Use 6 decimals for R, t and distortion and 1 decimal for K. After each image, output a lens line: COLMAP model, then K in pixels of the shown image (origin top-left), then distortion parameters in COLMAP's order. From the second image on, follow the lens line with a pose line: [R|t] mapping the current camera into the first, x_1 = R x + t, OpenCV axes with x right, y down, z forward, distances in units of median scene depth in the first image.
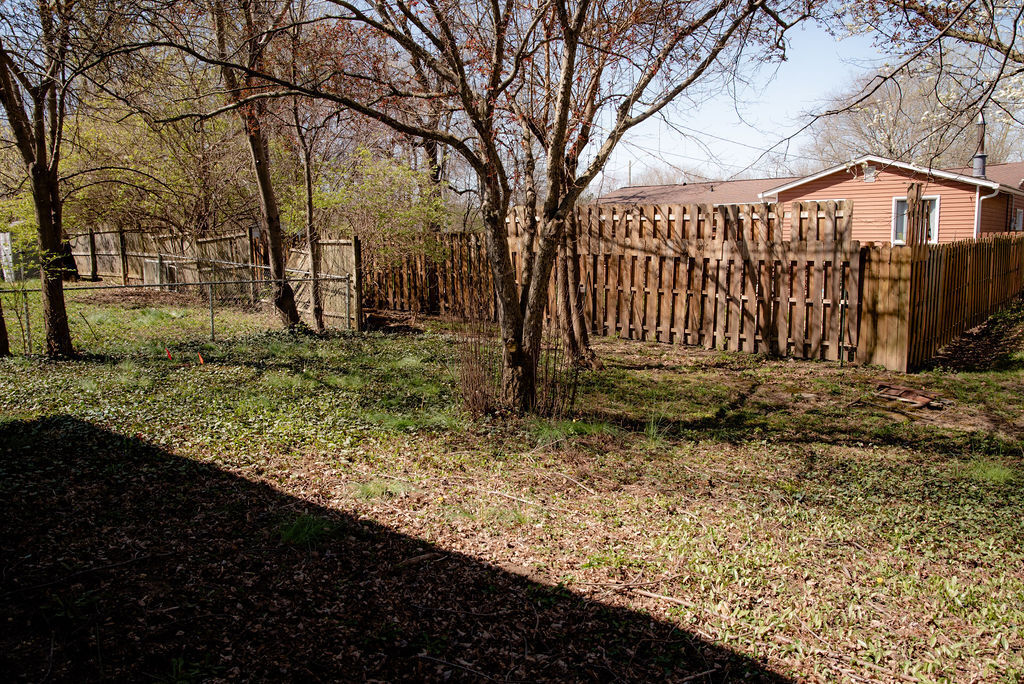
lens RADIAL K [[713.8, 0, 512.0], [0, 713.8, 342.0], [0, 0, 1]] dist [-0.111338, 0.094206]
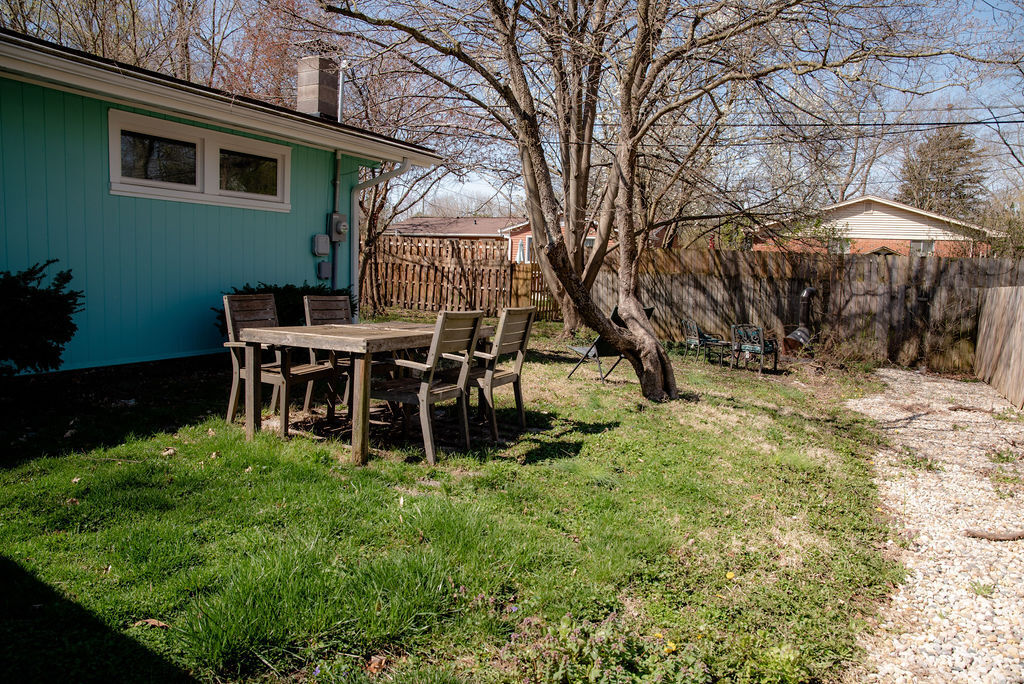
lens RADIAL K [[713.8, 0, 512.0], [0, 713.8, 342.0], [0, 0, 1]] dist [-0.111338, 0.094206]
pose [[0.961696, 0.018378, 0.273501, -0.080168], [-0.012664, 0.999663, -0.022646, 0.133677], [-0.273825, 0.018315, 0.961605, -0.958770]]
